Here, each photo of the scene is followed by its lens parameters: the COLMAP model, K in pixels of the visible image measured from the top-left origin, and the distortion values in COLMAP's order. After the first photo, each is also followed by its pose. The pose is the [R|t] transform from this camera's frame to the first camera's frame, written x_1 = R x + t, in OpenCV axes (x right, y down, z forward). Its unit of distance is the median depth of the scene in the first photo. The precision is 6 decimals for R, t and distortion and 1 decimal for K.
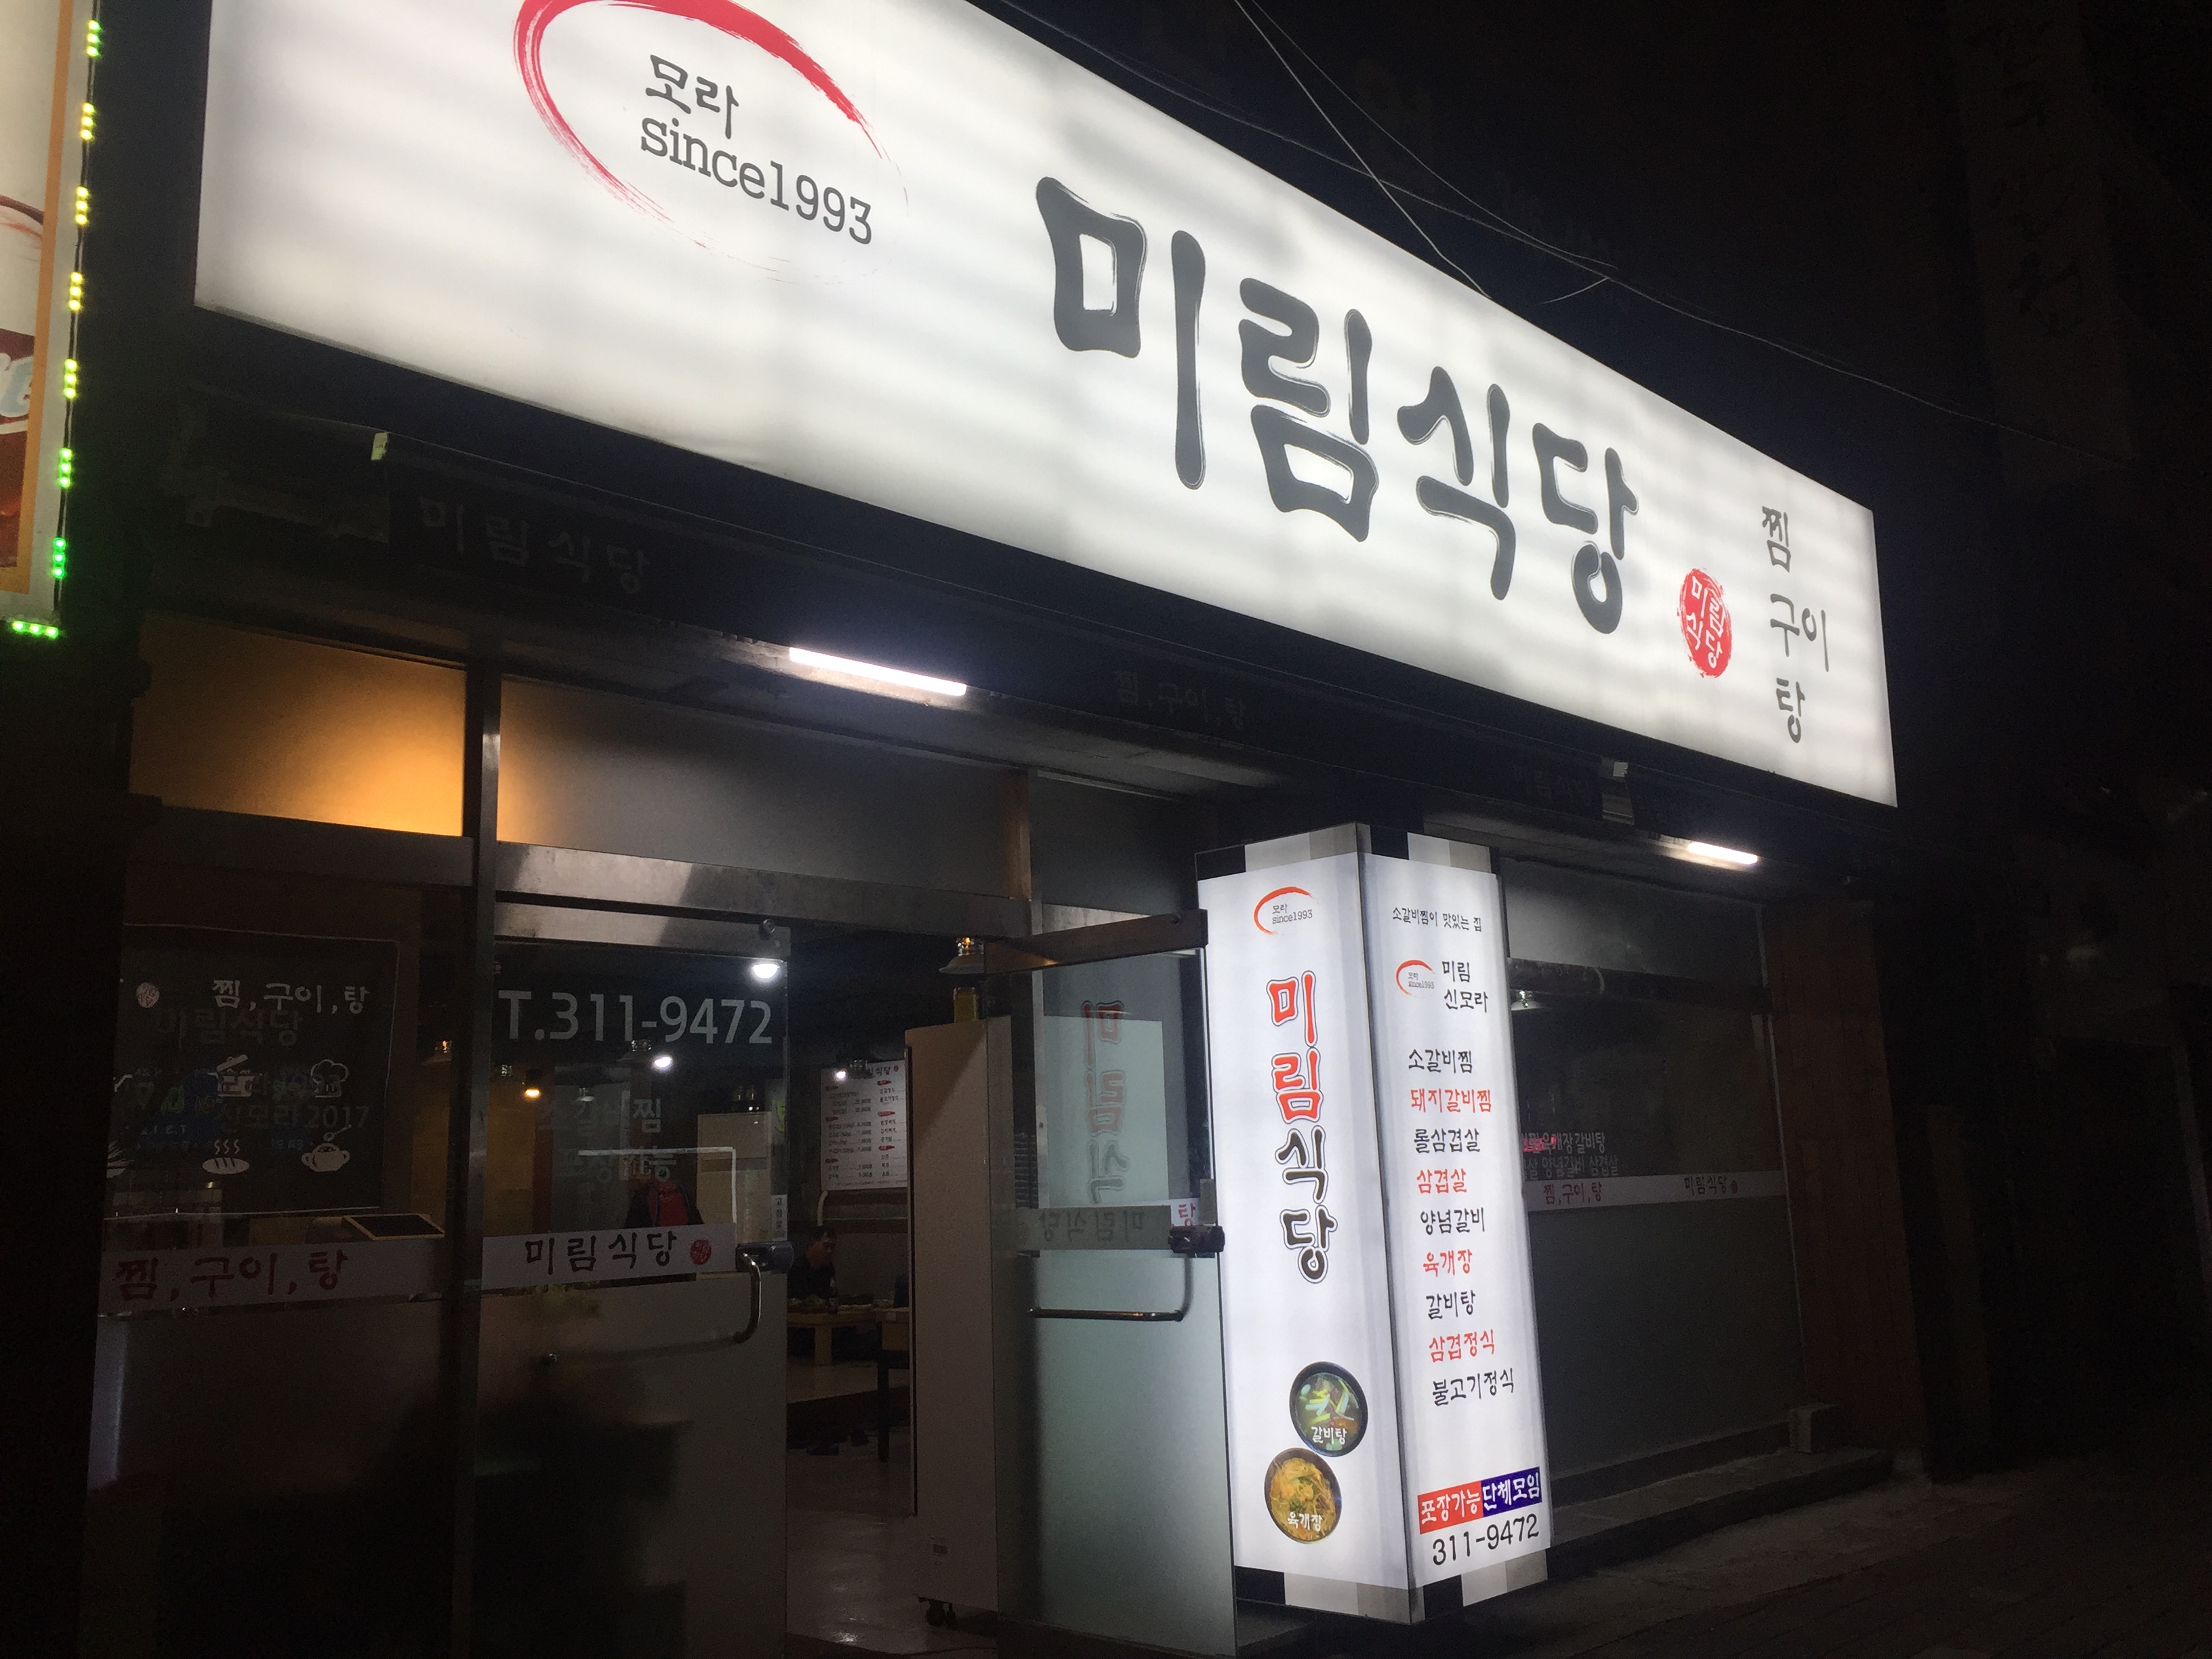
lens RADIAL K [[1869.7, 0, 1093.2], [0, 1869.7, 823.3], [0, 0, 1]] dist [0.071768, -0.044881]
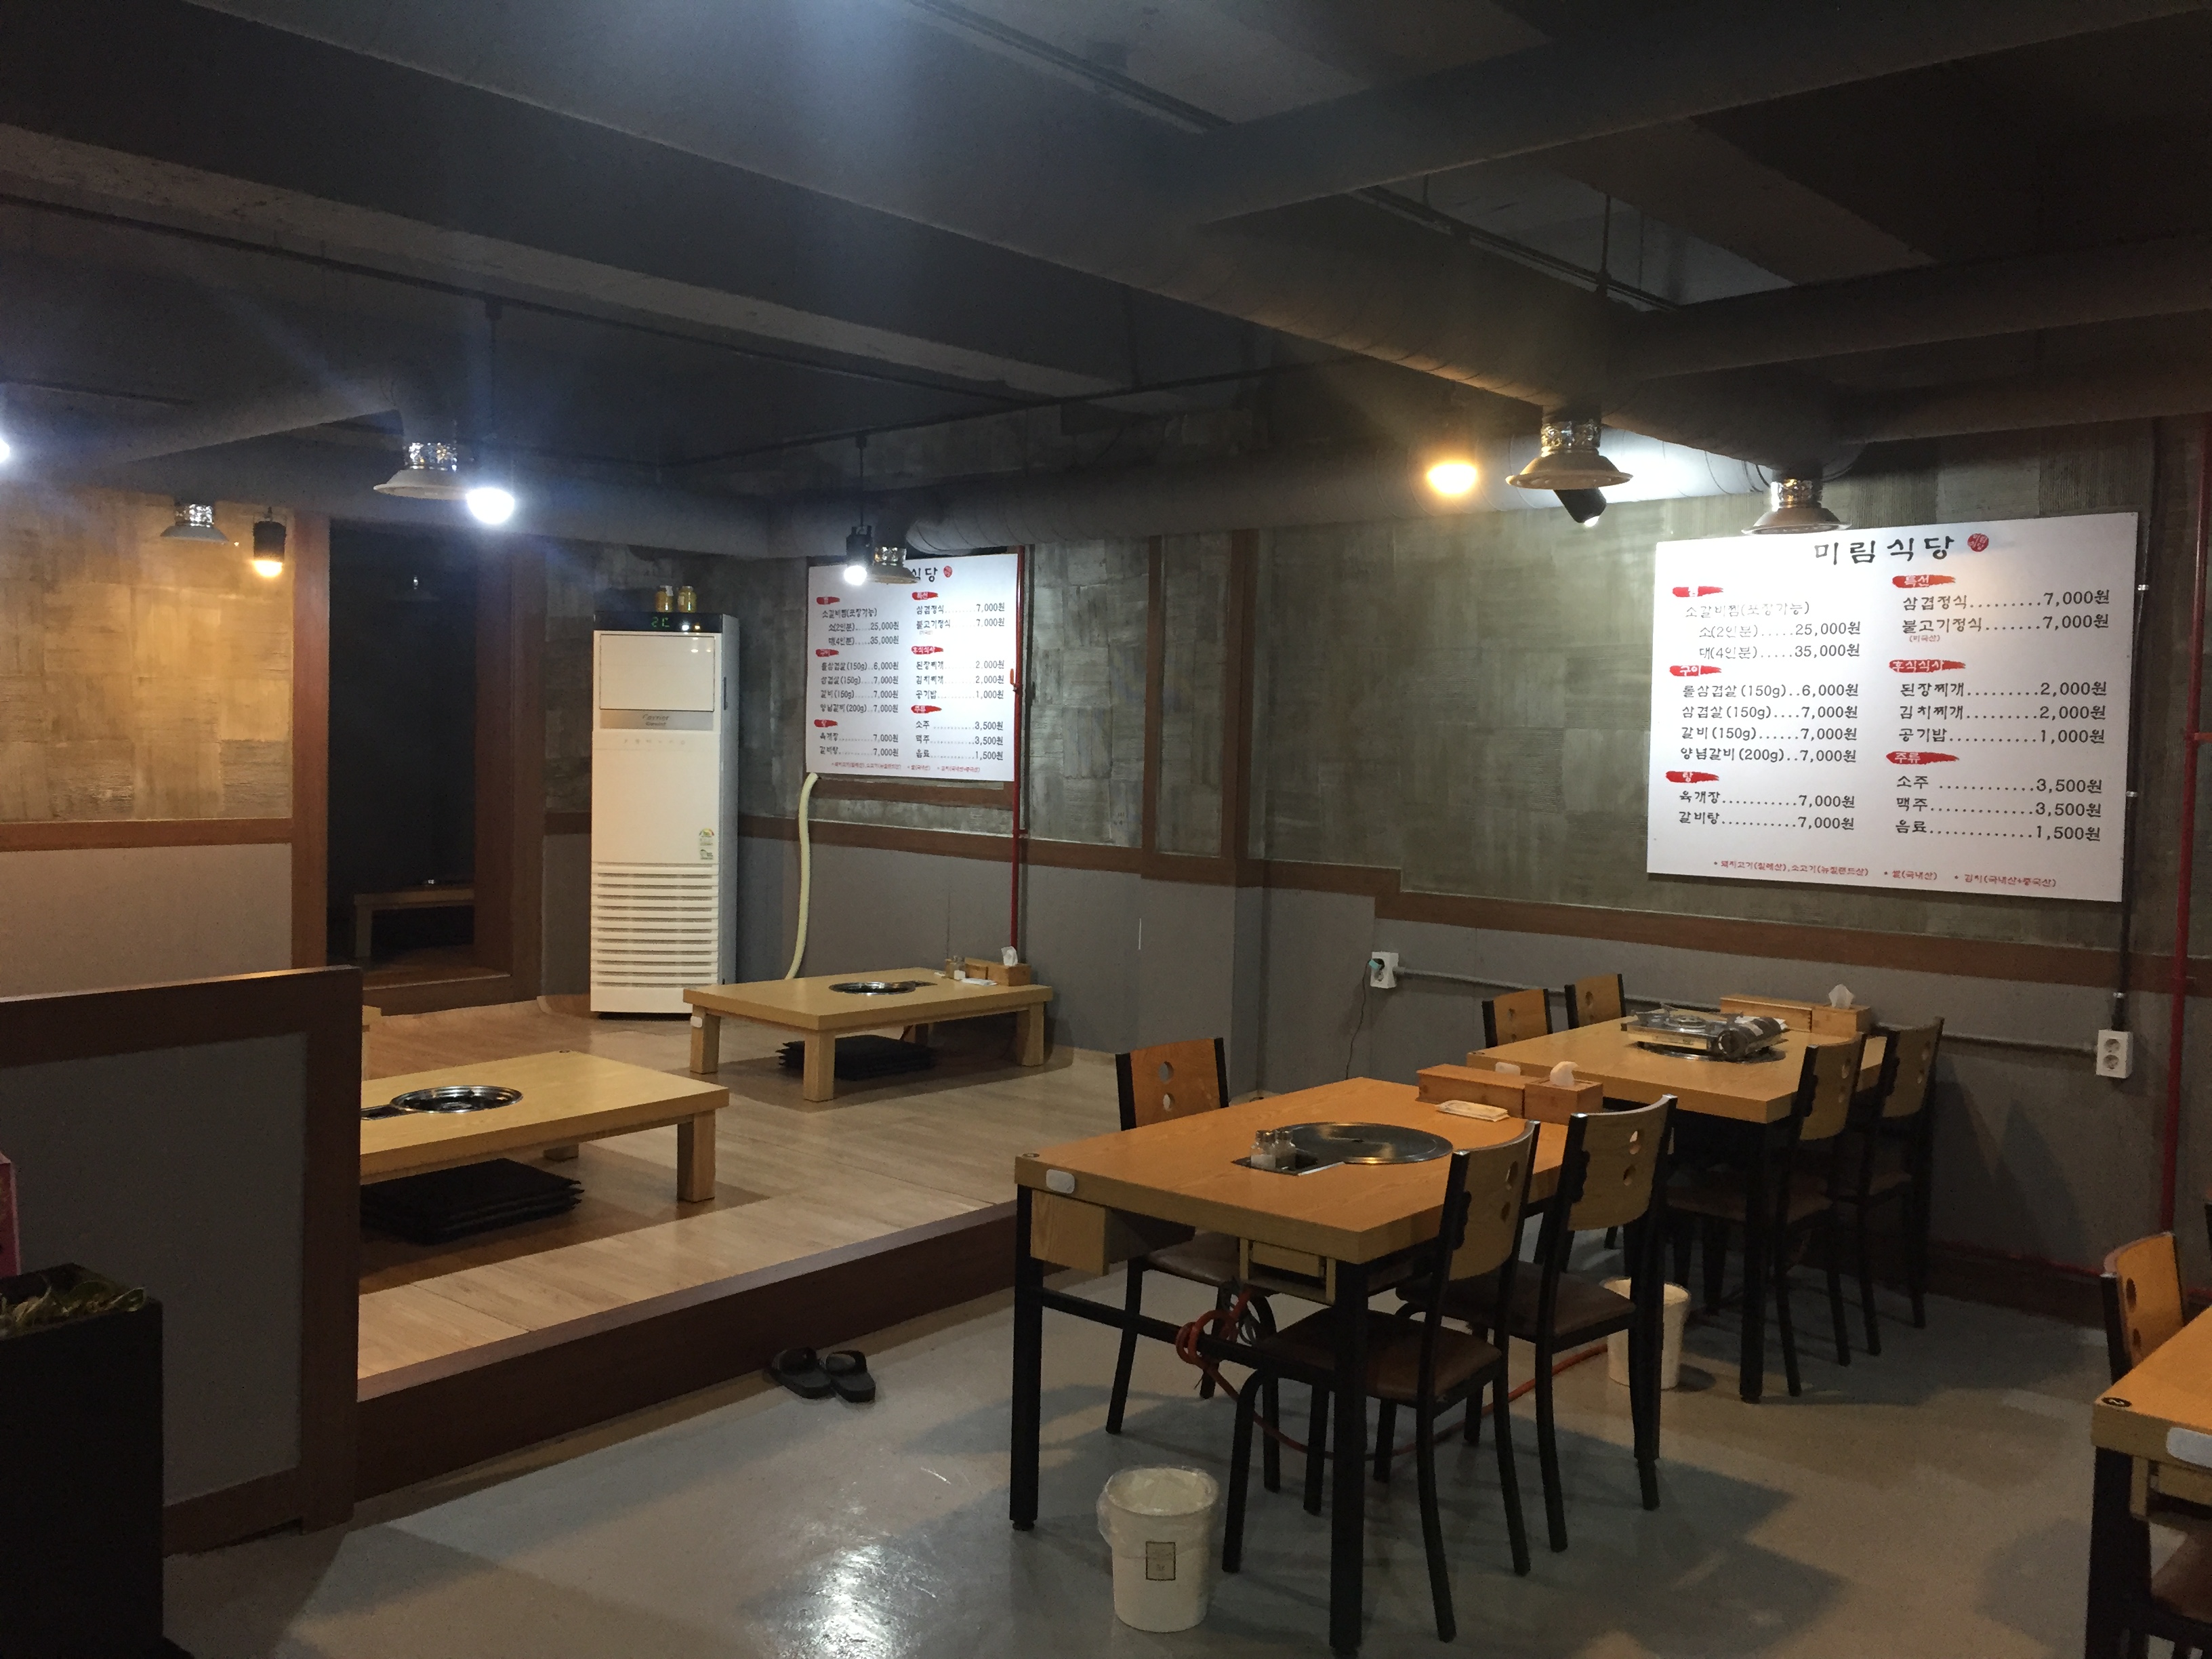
lens RADIAL K [[1869.7, 0, 1097.3], [0, 1869.7, 821.3], [0, 0, 1]] dist [0.071768, -0.044881]
pose [[0.997334, 0.056425, 0.046273, -0.090628], [-0.065792, 0.969592, 0.235719, 0.074900], [-0.031566, -0.238135, 0.970719, 0.478451]]
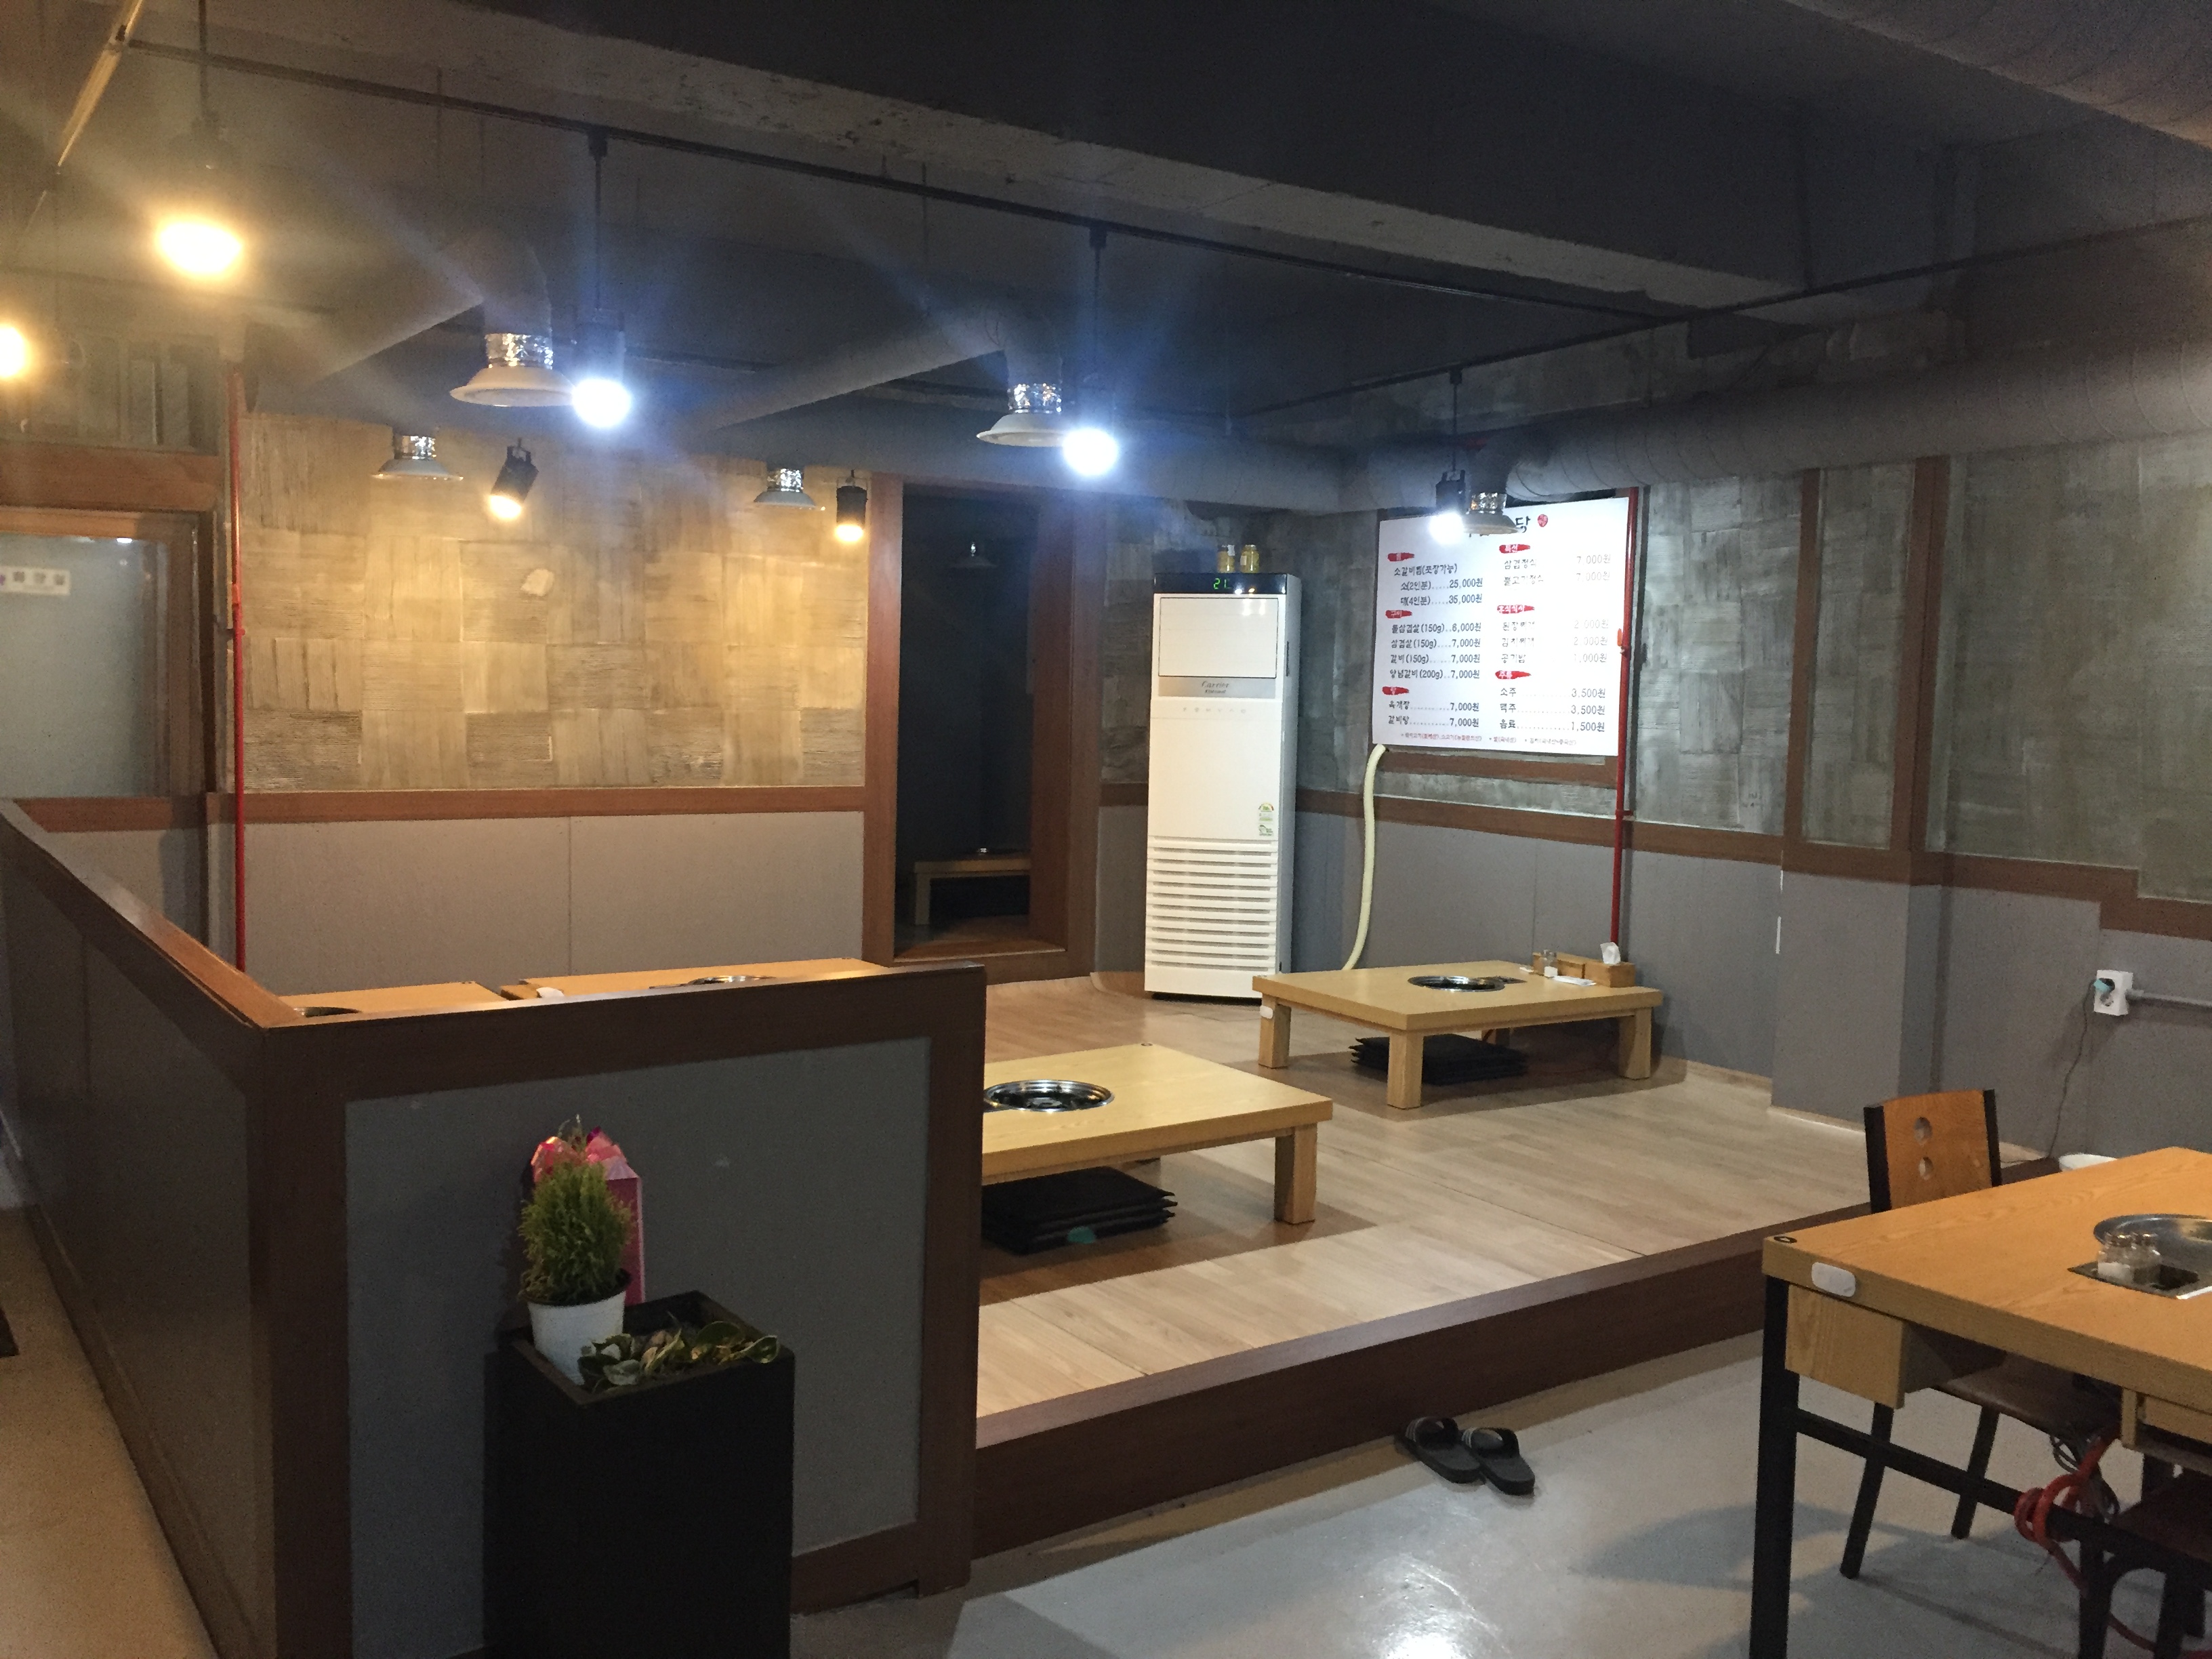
lens RADIAL K [[1869.7, 0, 1110.1], [0, 1869.7, 828.6], [0, 0, 1]] dist [0.071768, -0.044881]
pose [[0.976521, 0.075147, -0.201892, -0.121802], [-0.018991, 0.963566, 0.266797, 0.085932], [0.214585, -0.256698, 0.942369, 0.525889]]
